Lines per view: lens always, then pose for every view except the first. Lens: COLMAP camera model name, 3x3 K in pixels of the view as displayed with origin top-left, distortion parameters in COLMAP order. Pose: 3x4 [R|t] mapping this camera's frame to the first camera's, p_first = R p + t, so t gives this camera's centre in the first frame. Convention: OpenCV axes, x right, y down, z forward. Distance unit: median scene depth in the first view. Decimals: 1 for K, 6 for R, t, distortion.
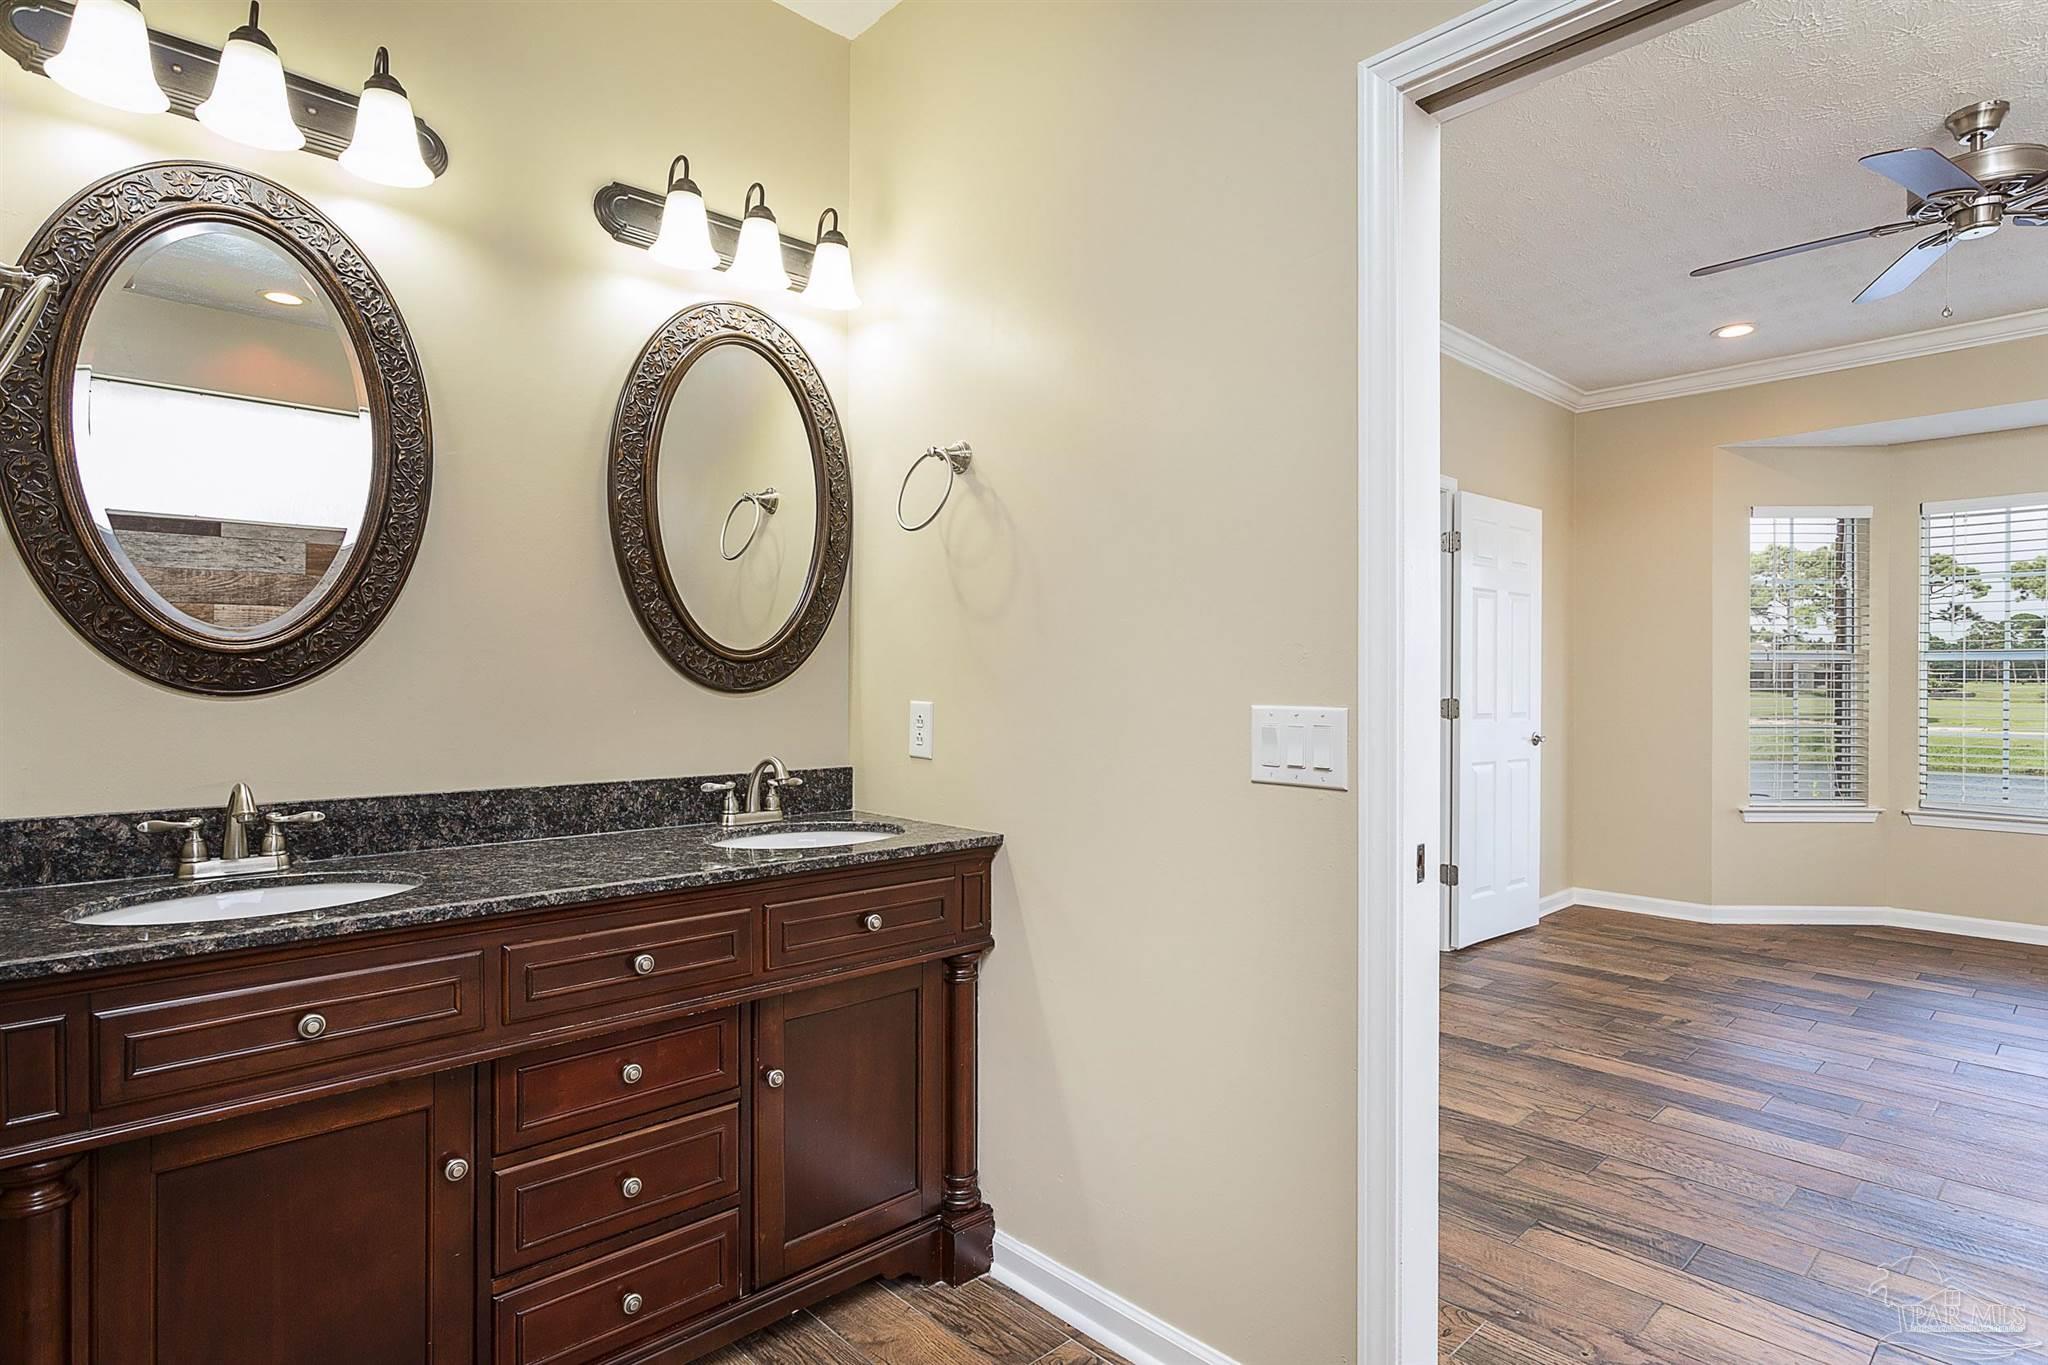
lens RADIAL K [[1063.6, 0, 1024.0], [0, 1063.6, 682.5], [0, 0, 1]] dist [-0.053613, 0.037541]
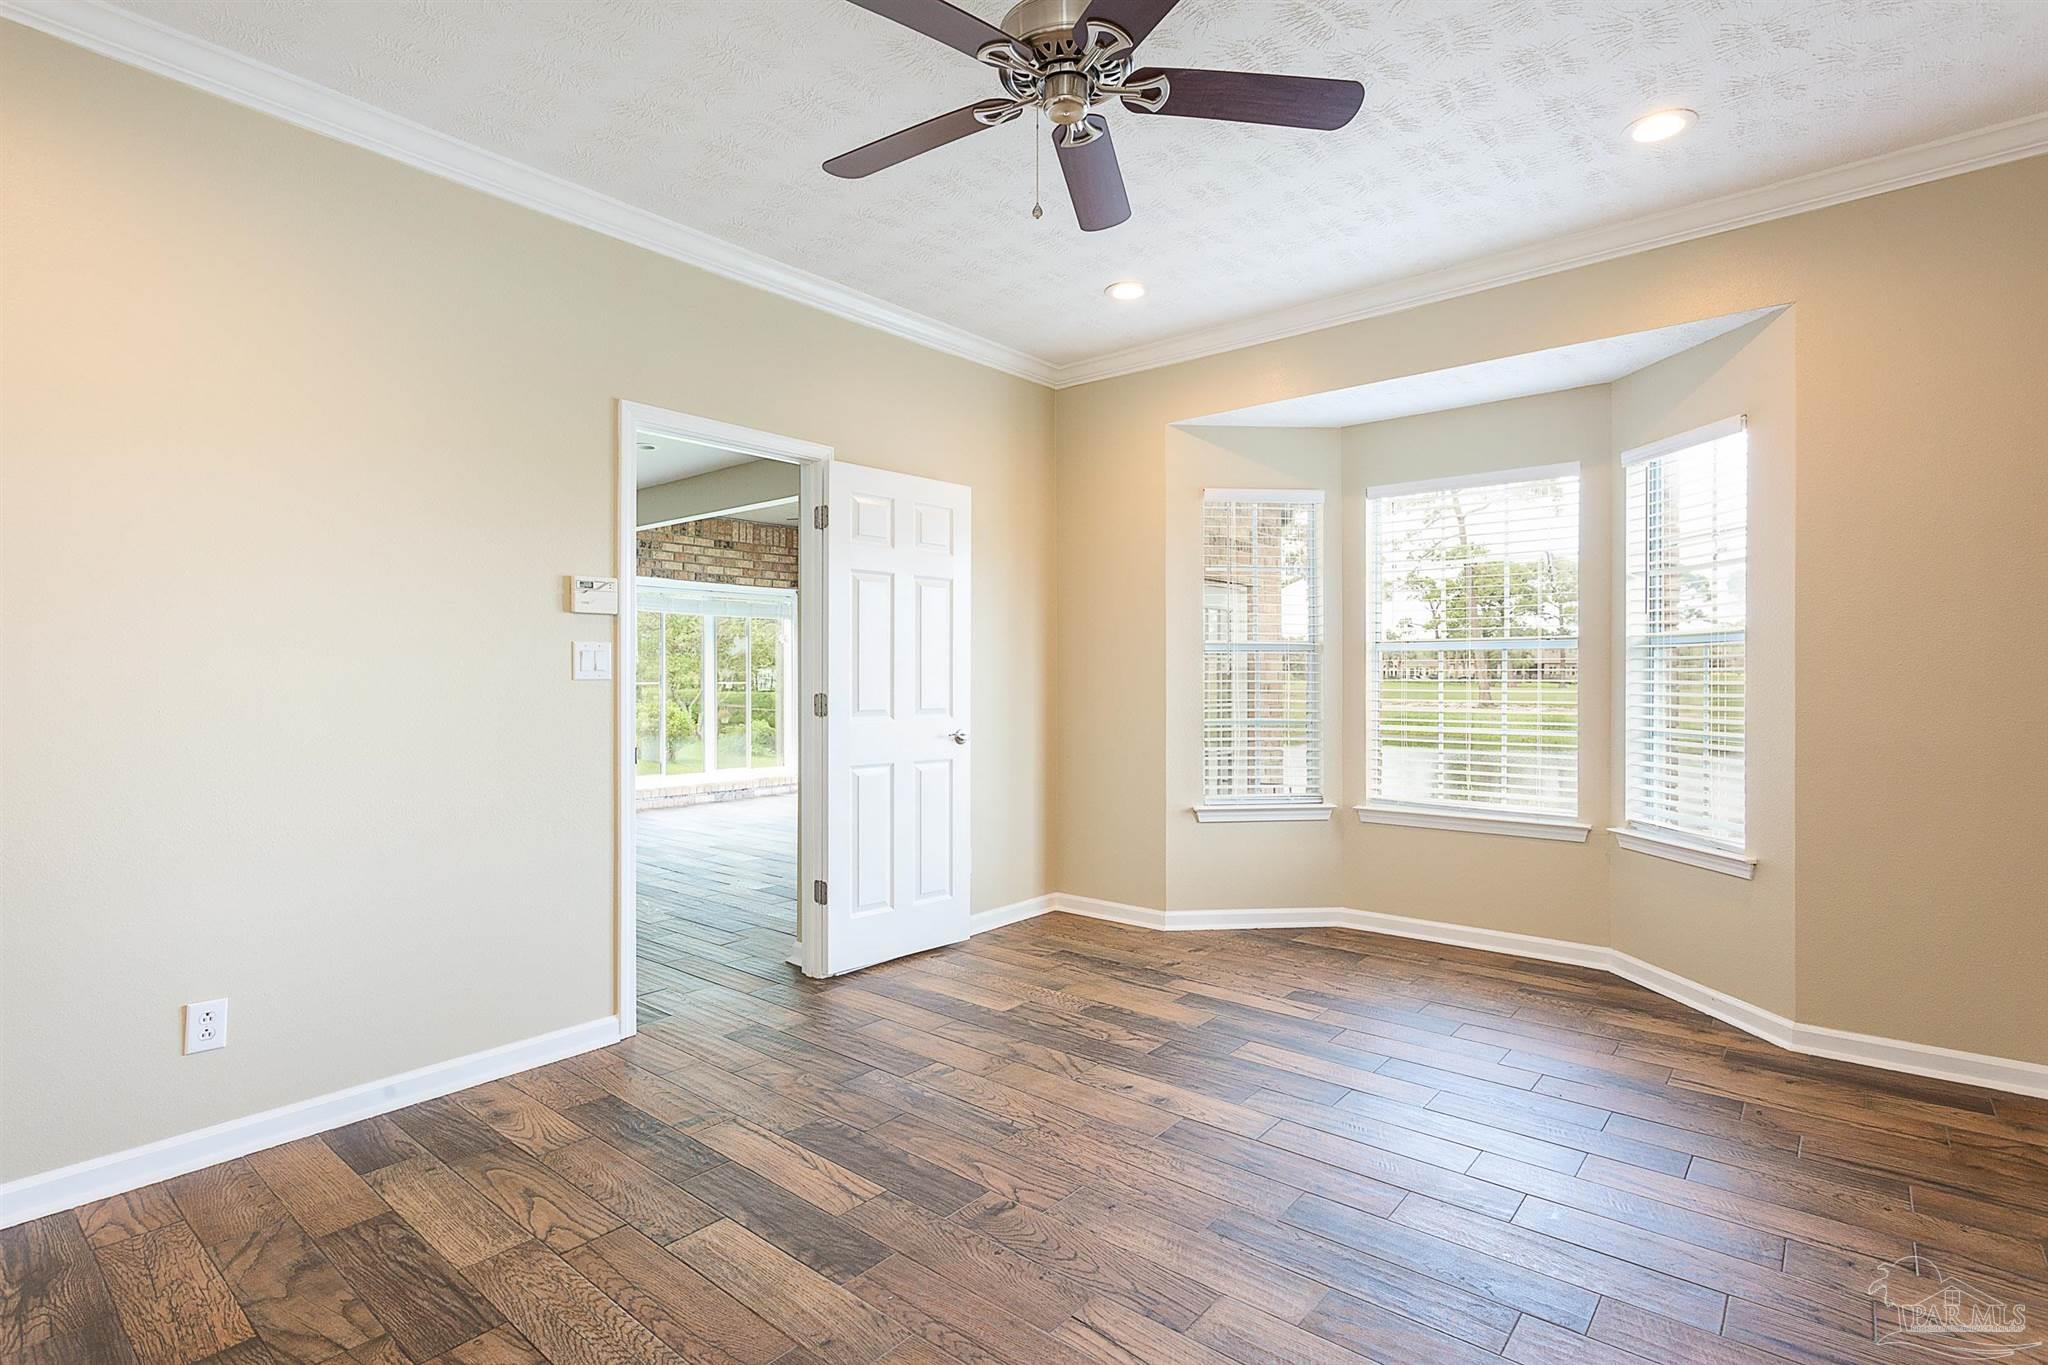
lens RADIAL K [[986.7, 0, 1036.2], [0, 986.7, 687.9], [0, 0, 1]] dist [-0.001788, 0.000276]
pose [[0.990382, 0.000641, 0.138358, 0.470404], [-0.002919, 0.999864, 0.016260, -0.004271], [-0.138329, -0.016508, 0.990249, 0.150261]]
